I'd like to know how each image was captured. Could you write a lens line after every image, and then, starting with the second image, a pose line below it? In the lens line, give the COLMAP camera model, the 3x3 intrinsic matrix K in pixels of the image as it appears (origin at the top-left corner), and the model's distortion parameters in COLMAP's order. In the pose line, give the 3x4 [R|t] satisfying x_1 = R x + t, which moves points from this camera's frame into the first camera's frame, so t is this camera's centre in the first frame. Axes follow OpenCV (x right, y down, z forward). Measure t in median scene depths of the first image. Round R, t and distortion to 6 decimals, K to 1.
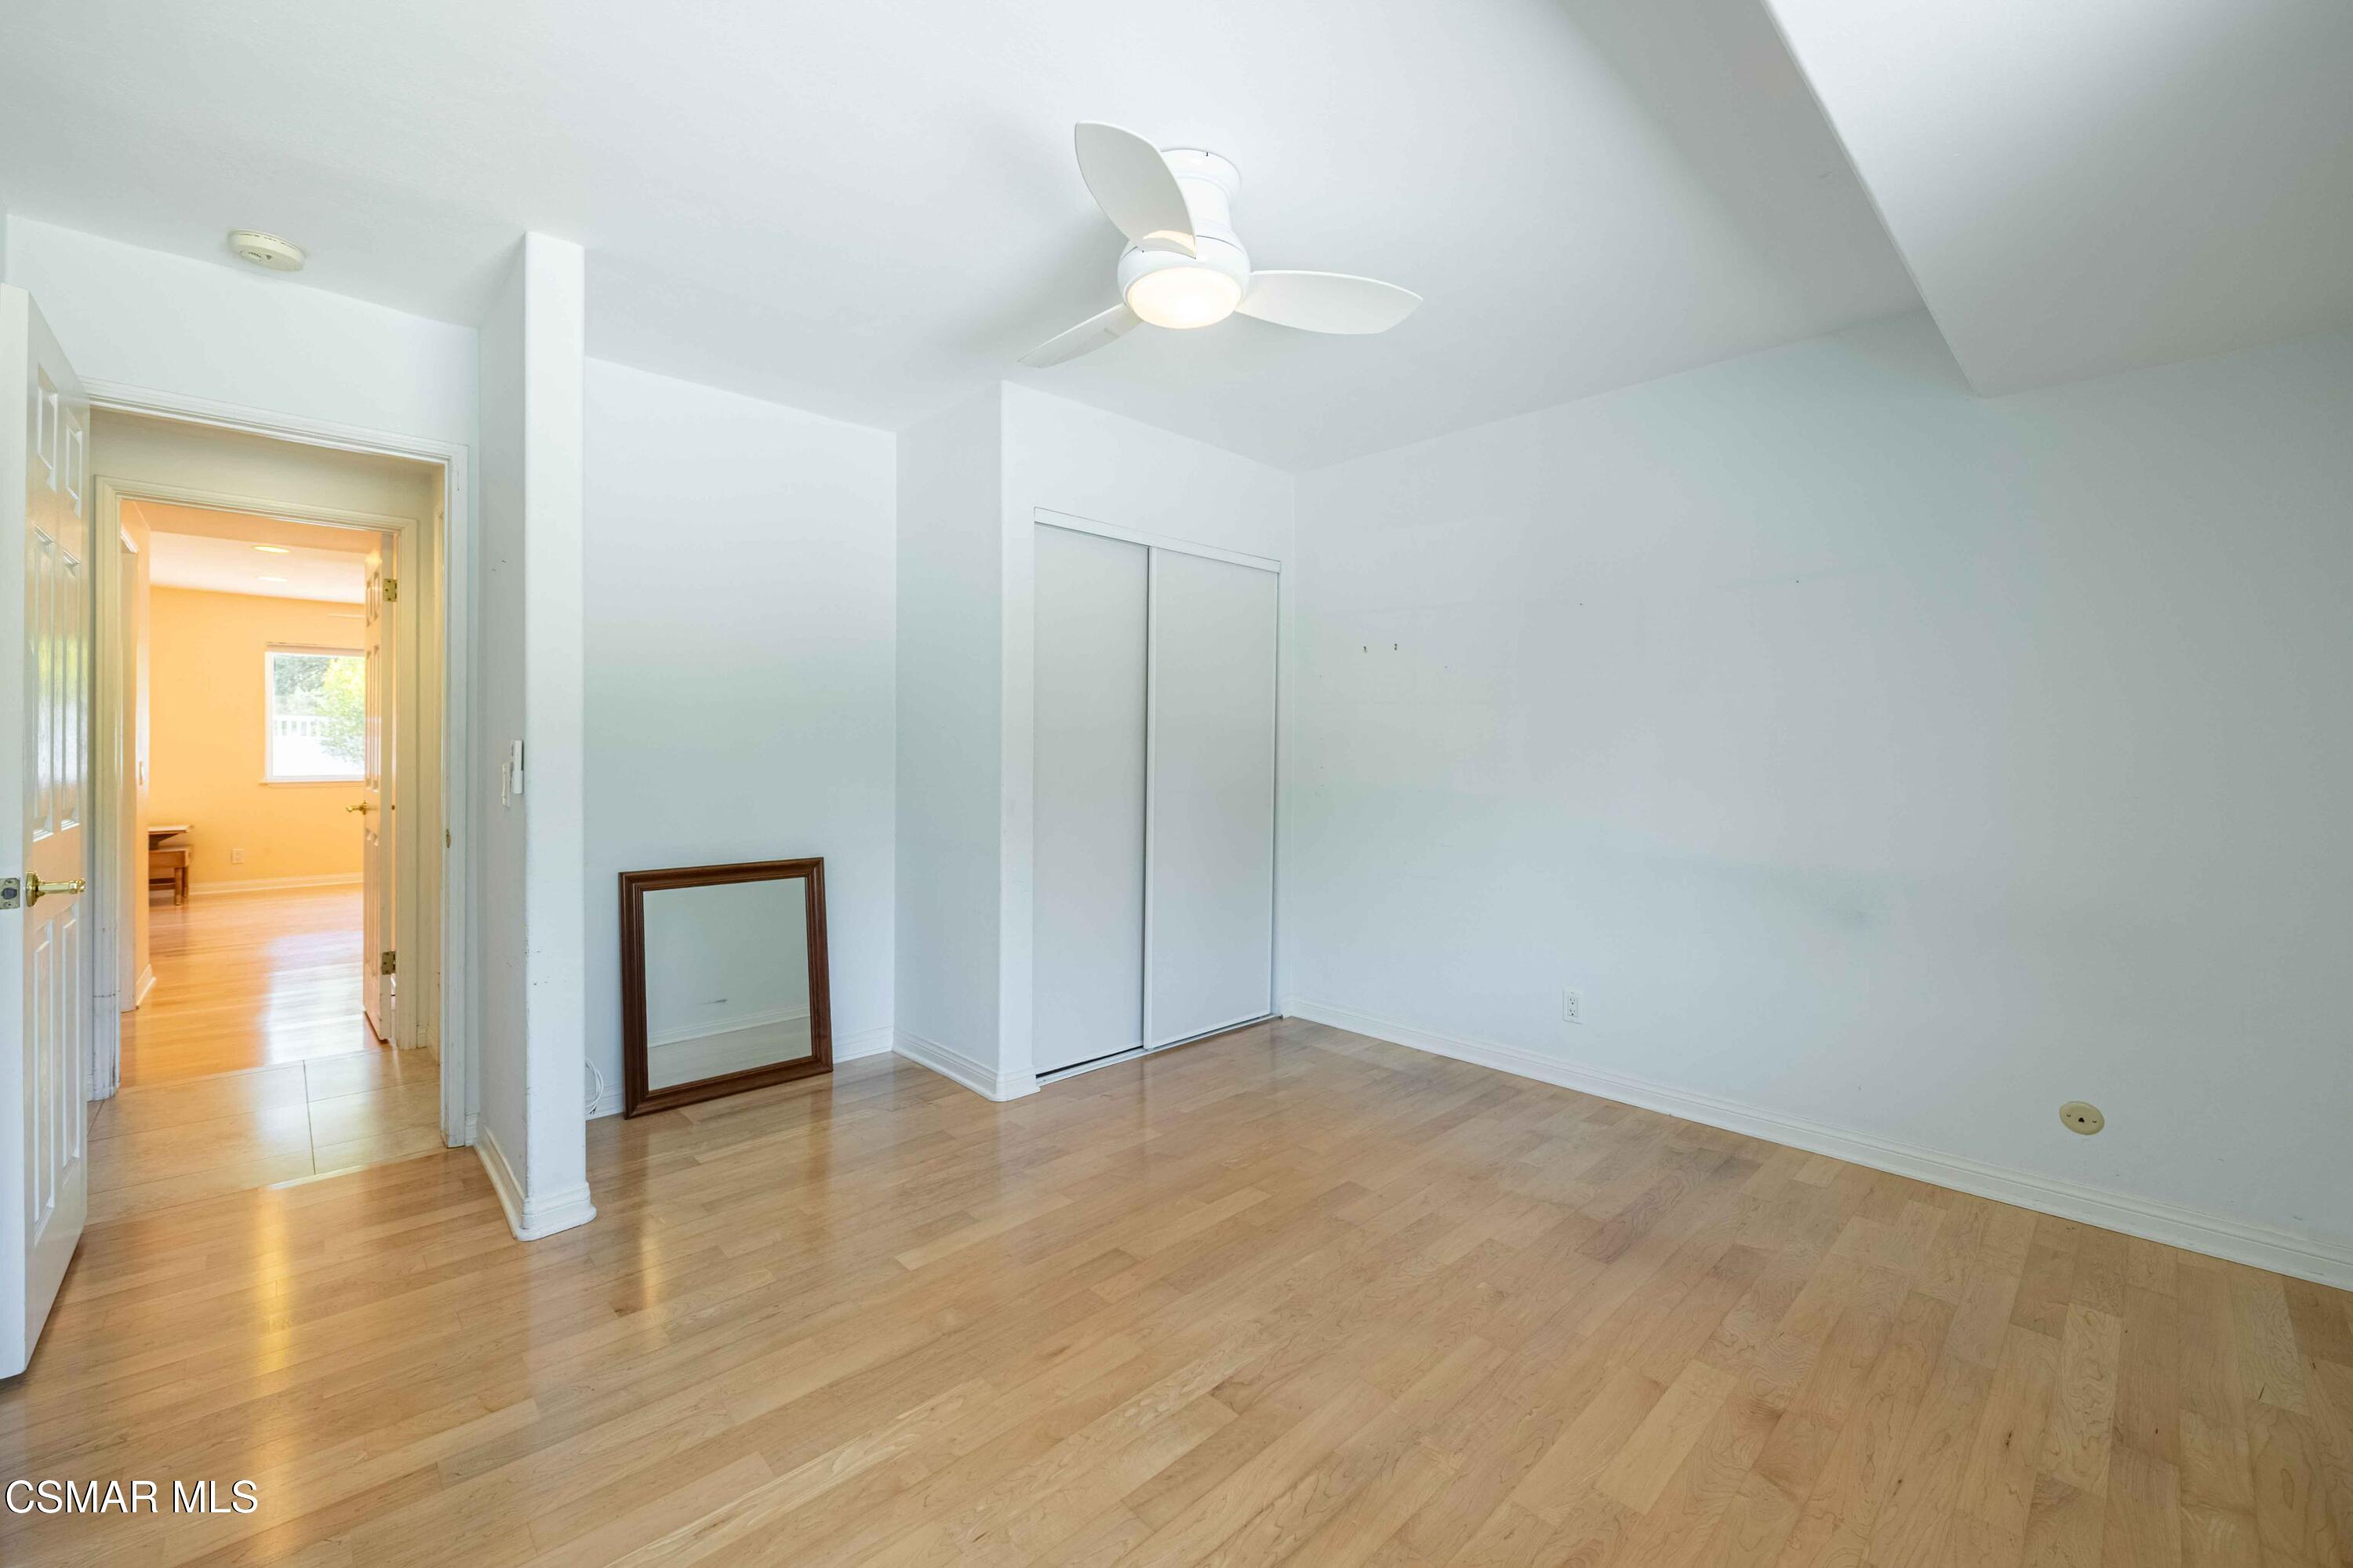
lens RADIAL K [[937.3, 0, 1152.4], [0, 937.3, 763.5], [0, 0, 1]] dist [-0.003522, -0.000340]
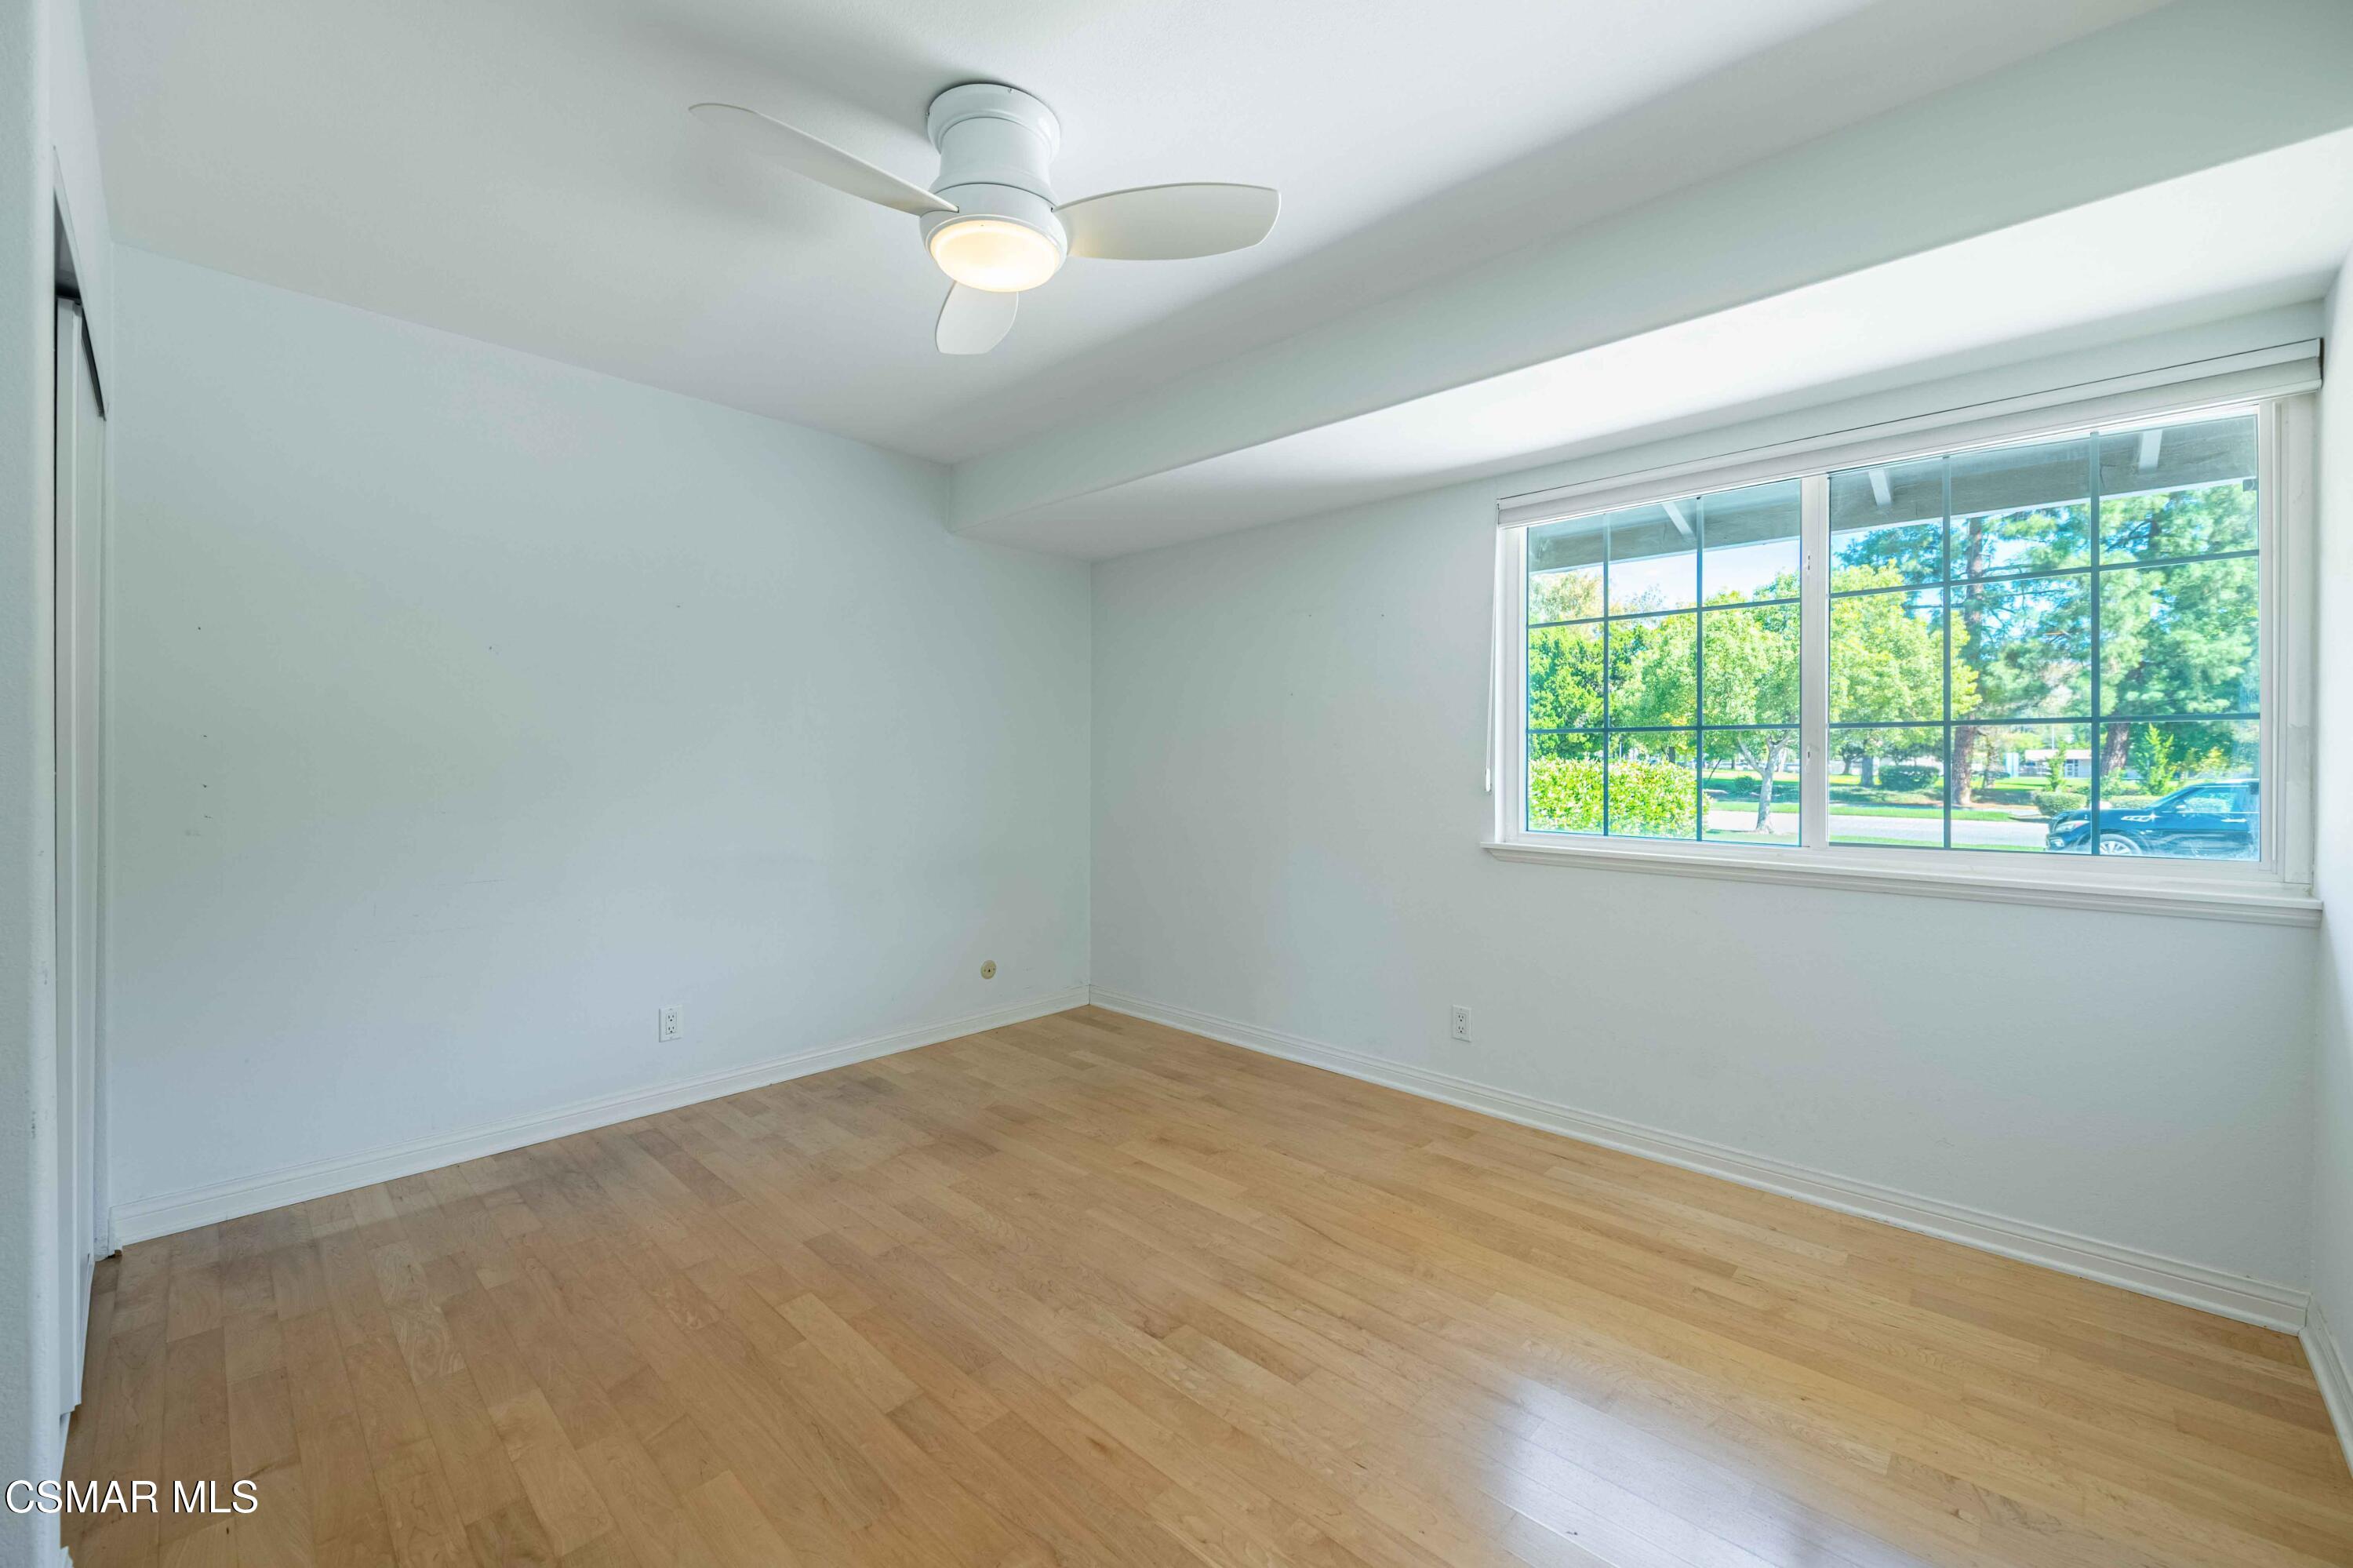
lens RADIAL K [[937.3, 0, 1160.1], [0, 937.3, 760.1], [0, 0, 1]] dist [-0.003522, -0.000340]
pose [[-0.054685, -0.005136, 0.998490, -0.692257], [0.010217, 0.999932, 0.005703, -0.017373], [-0.998451, 0.010513, -0.054628, 0.692530]]
